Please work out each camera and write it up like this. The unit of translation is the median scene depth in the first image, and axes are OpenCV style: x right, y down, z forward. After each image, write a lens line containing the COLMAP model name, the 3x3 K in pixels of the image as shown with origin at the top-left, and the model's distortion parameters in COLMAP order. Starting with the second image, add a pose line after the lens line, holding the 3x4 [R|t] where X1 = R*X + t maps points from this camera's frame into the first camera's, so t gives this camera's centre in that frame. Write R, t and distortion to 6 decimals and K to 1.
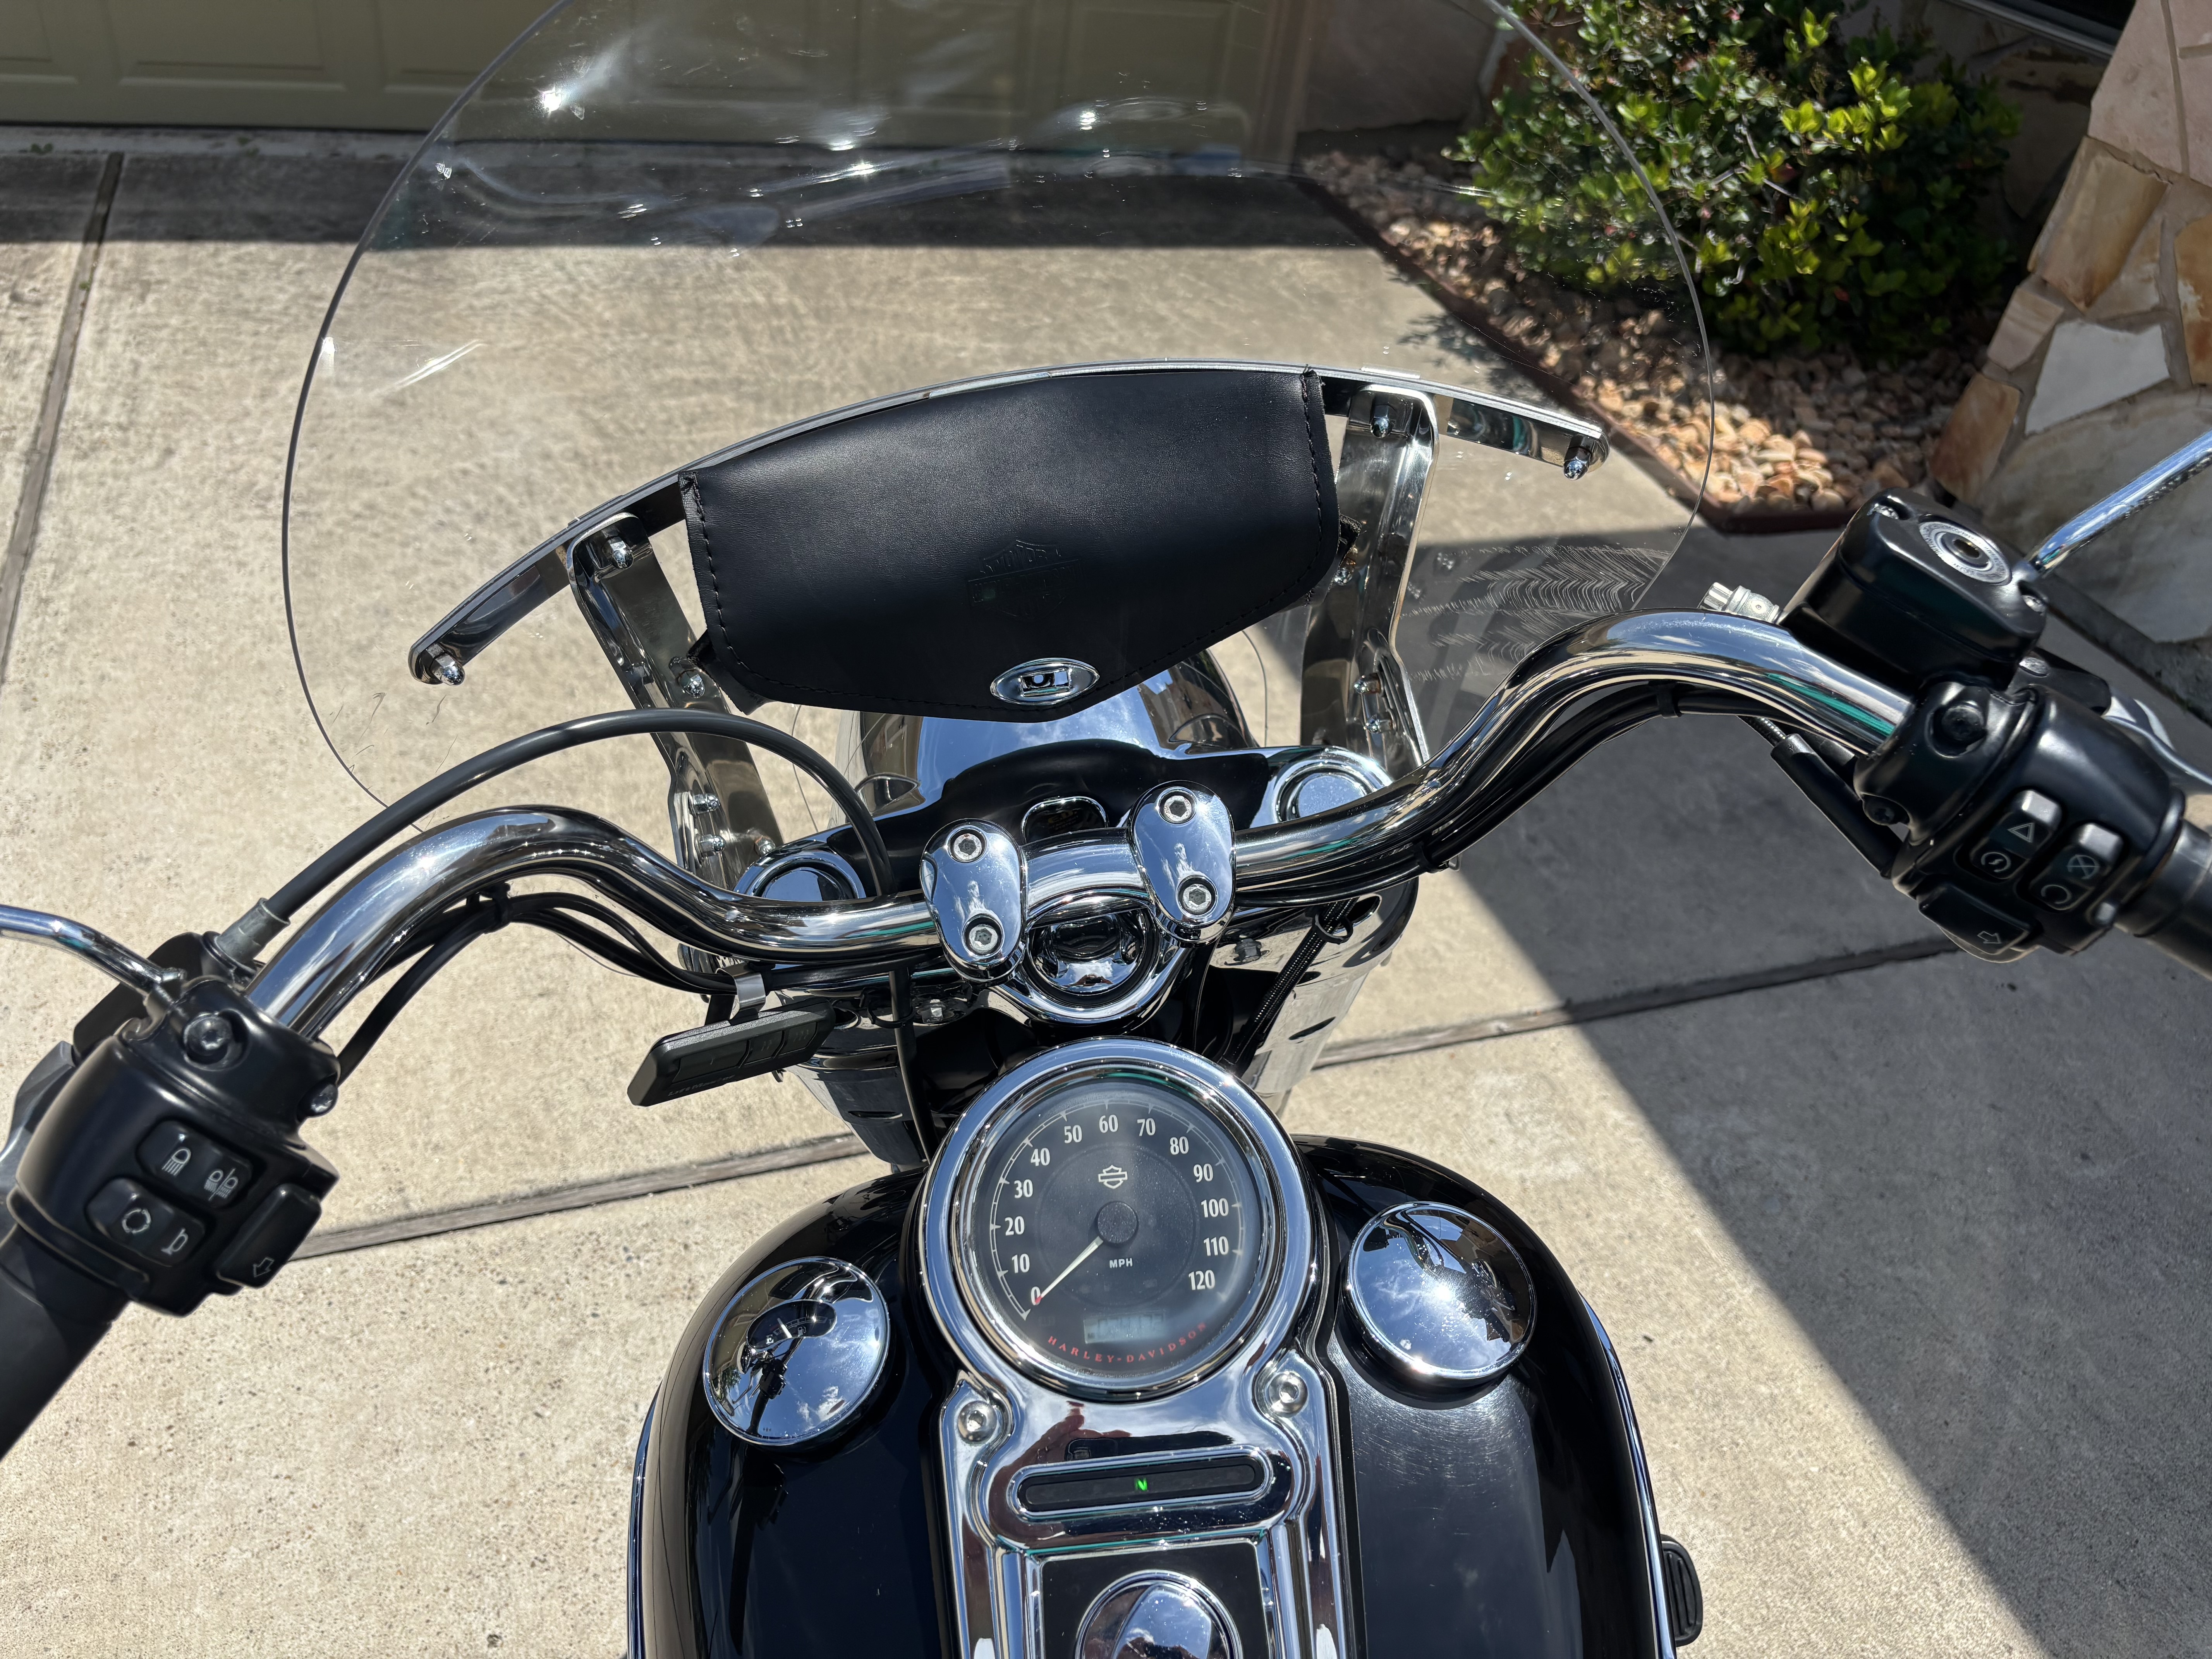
lens RADIAL K [[1694.2, 0, 1106.0], [0, 1694.2, 839.0], [0, 0, 1]] dist [0.033999, -0.040868]
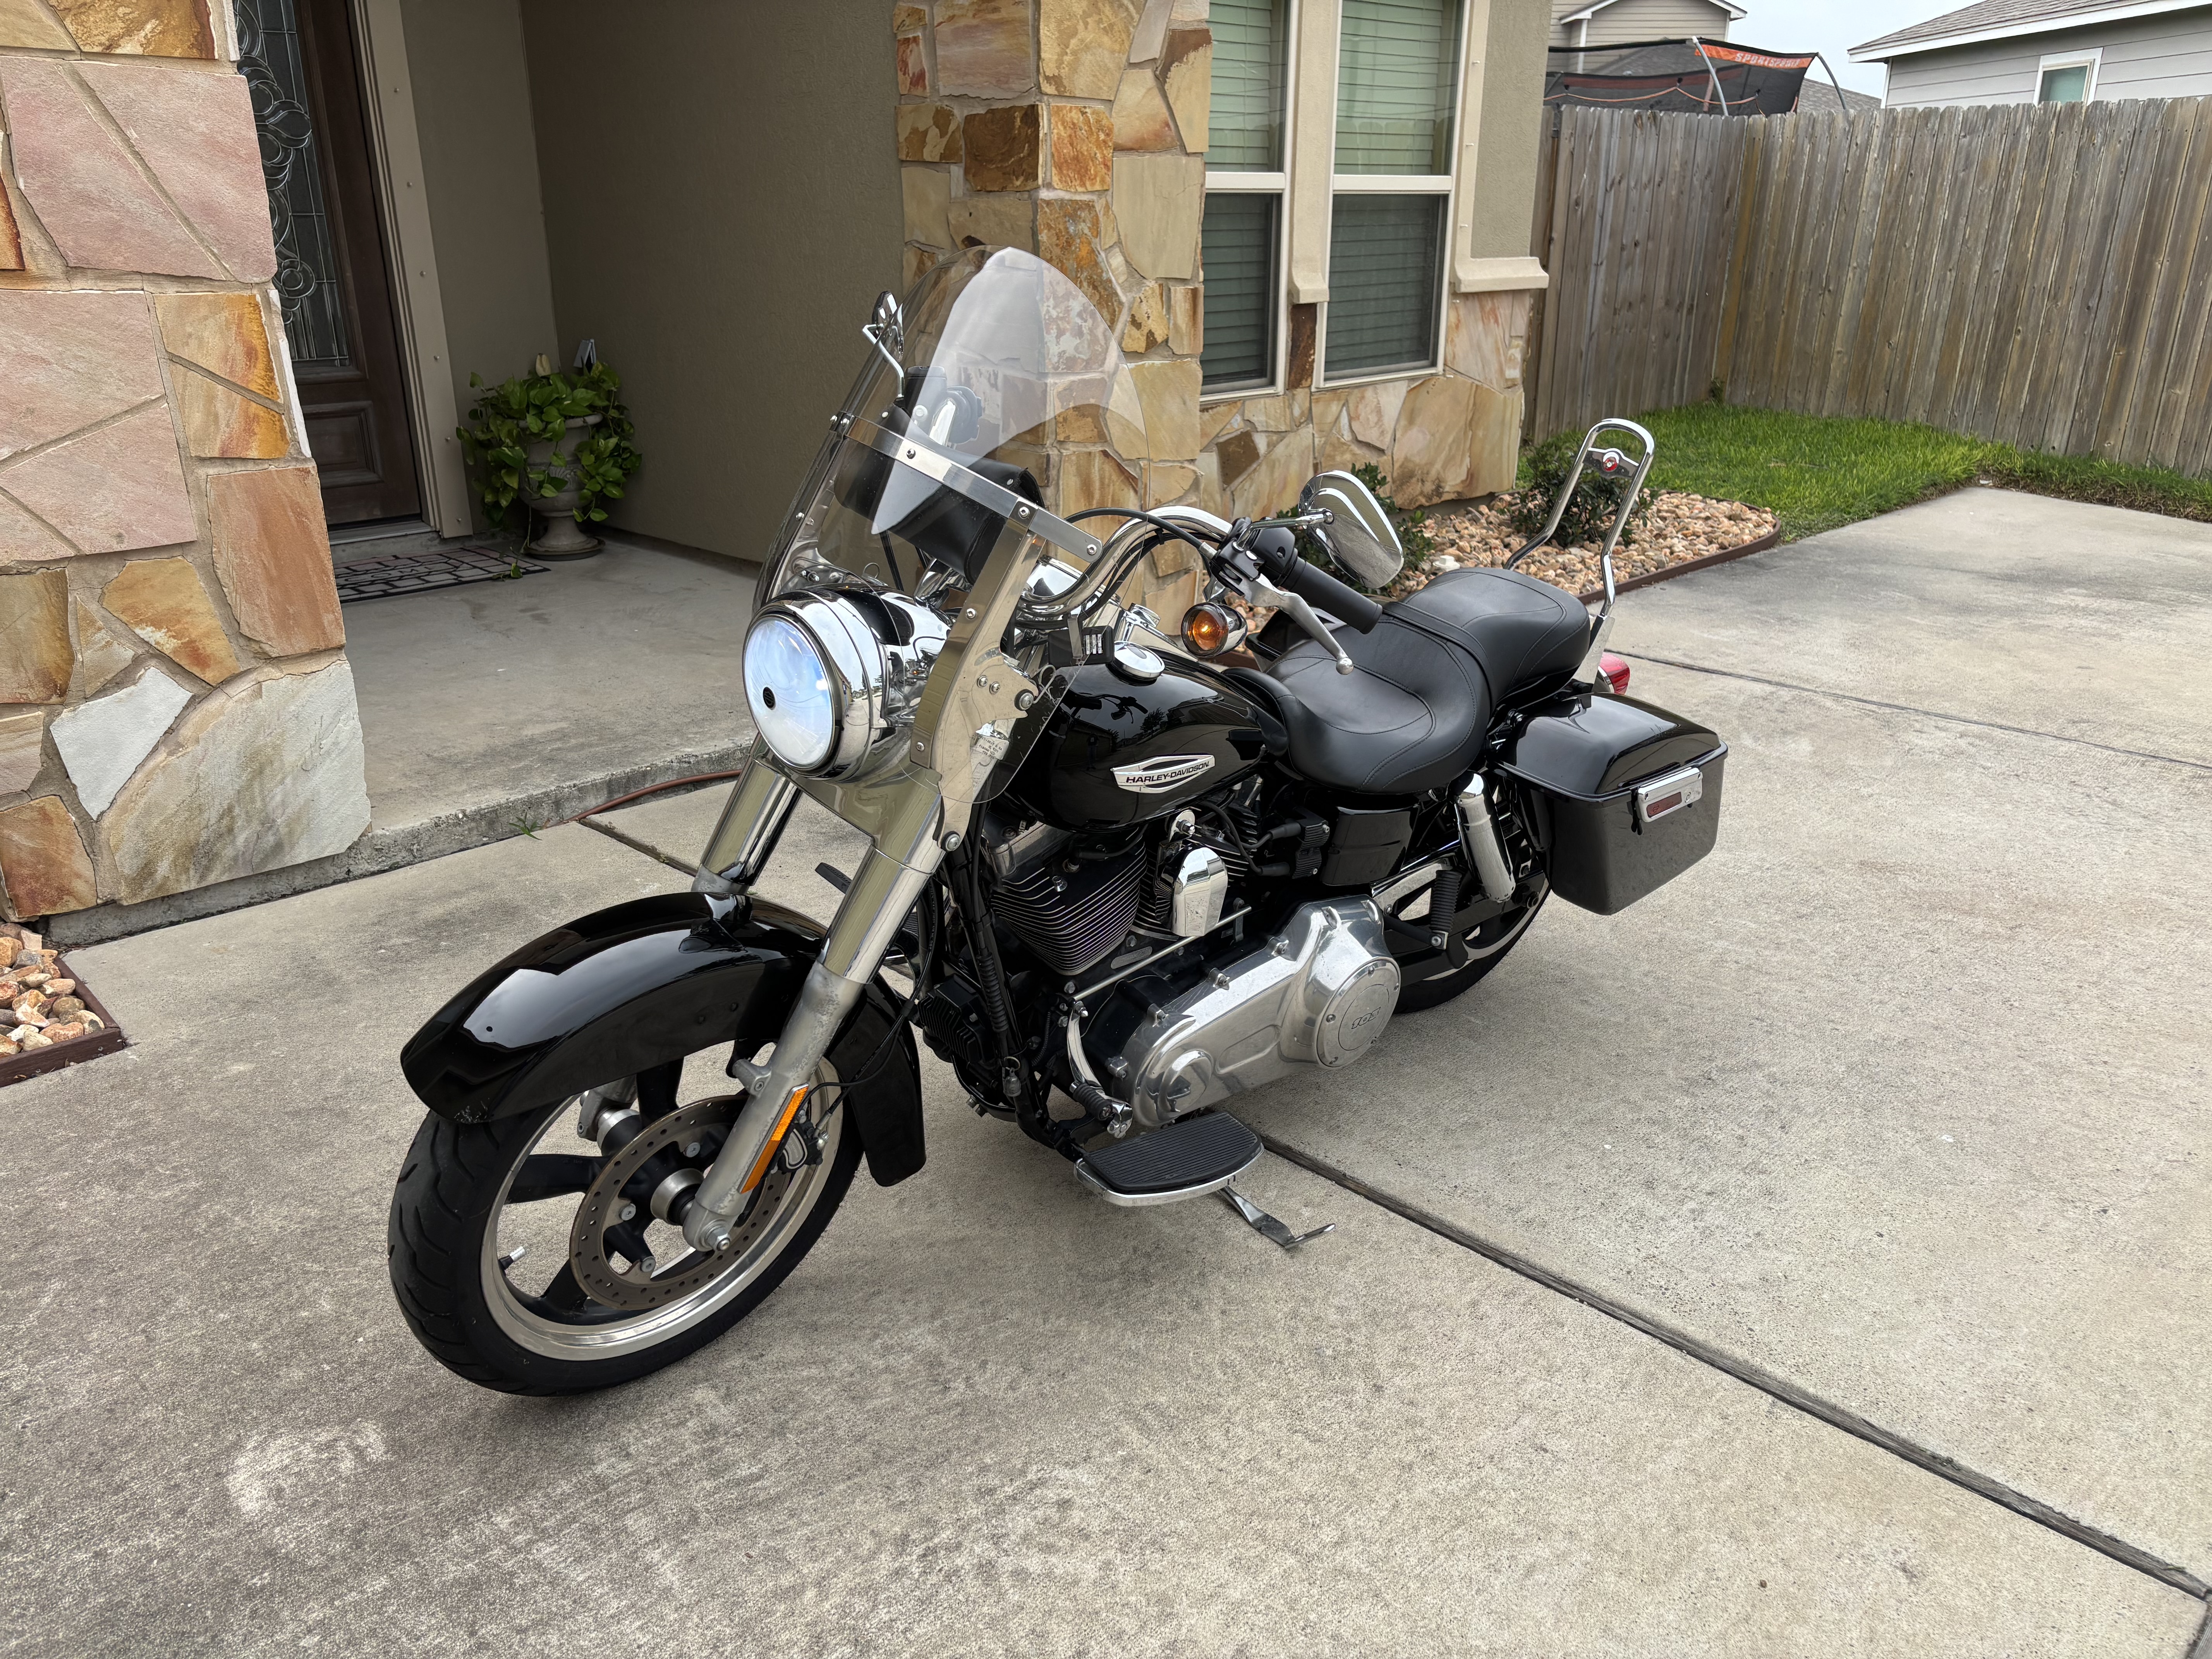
lens RADIAL K [[1669.8, 0, 1106.0], [0, 1669.8, 829.5], [0, 0, 1]] dist [0.040669, -0.043716]
pose [[-0.431395, -0.431202, 0.792441, -0.481887], [0.504423, 0.612962, 0.608141, -0.501690], [-0.747968, 0.662075, -0.046921, 0.558150]]
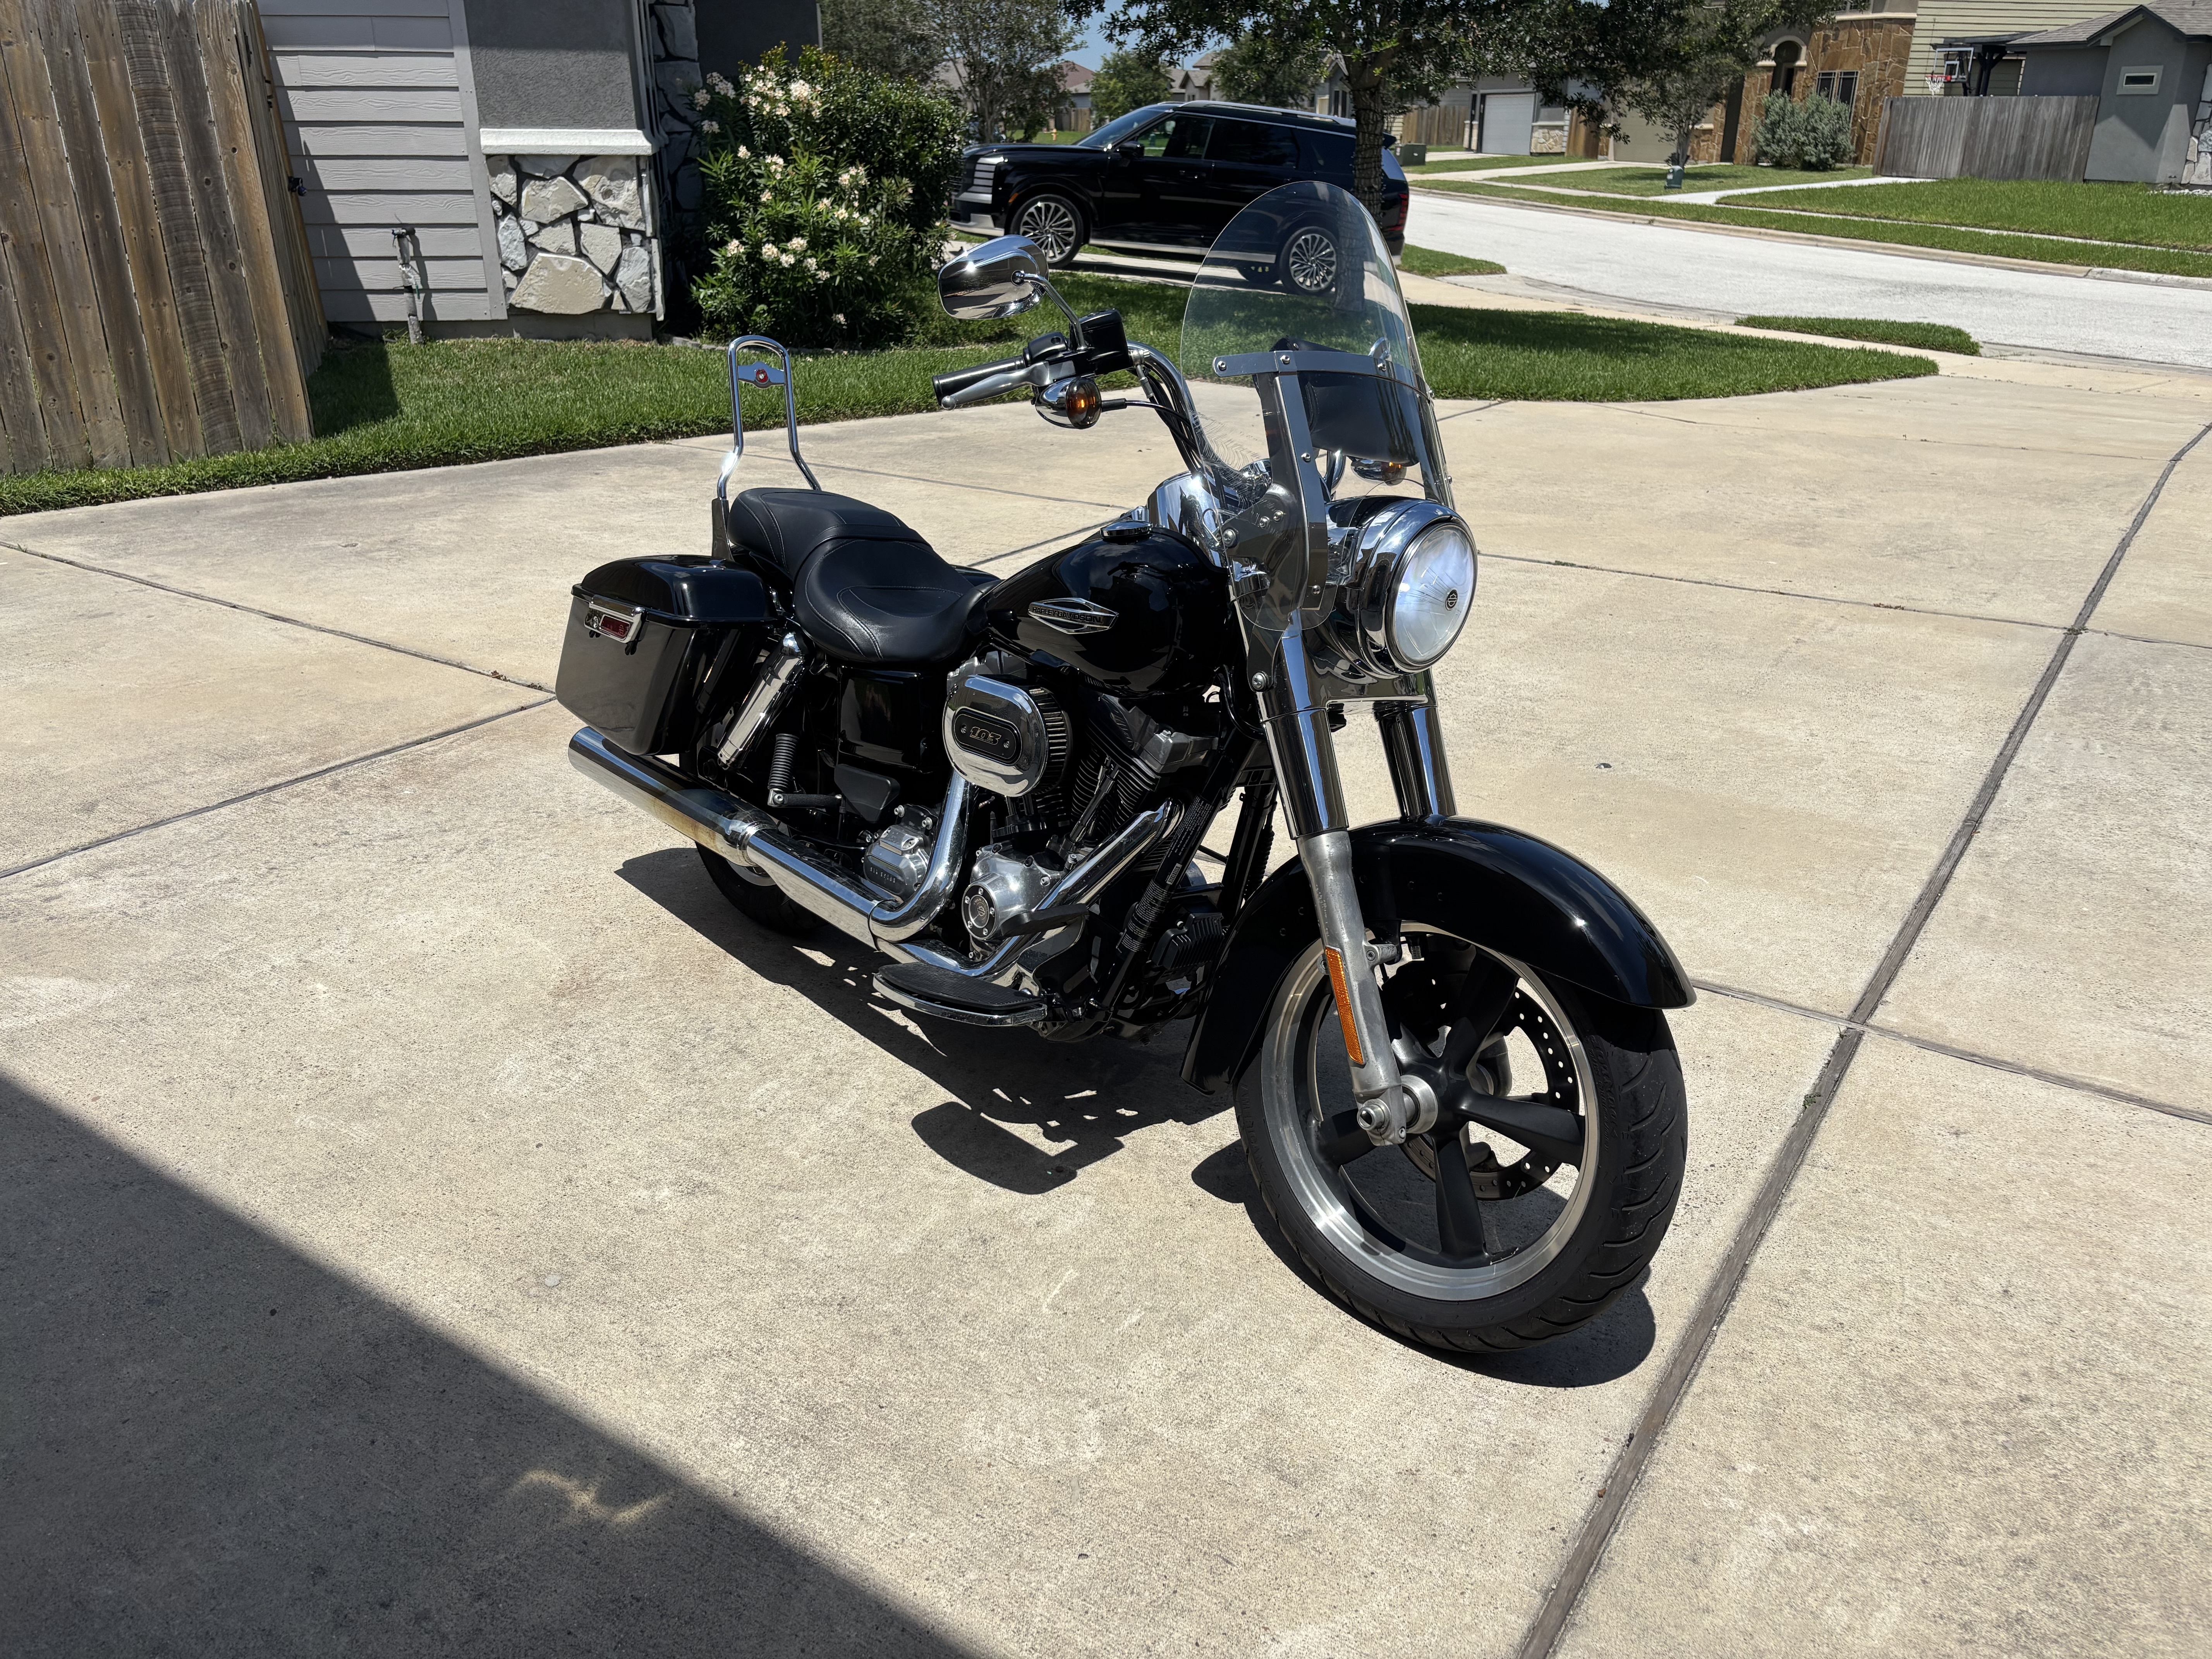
lens RADIAL K [[1666.0, 0, 1118.8], [0, 1666.0, 825.4], [0, 0, 1]] dist [0.046413, -0.038642]
pose [[-0.798988, 0.116806, -0.589894, 0.429372], [-0.441328, 0.552424, 0.707148, -0.343337], [0.408471, 0.825339, -0.389830, 0.526054]]
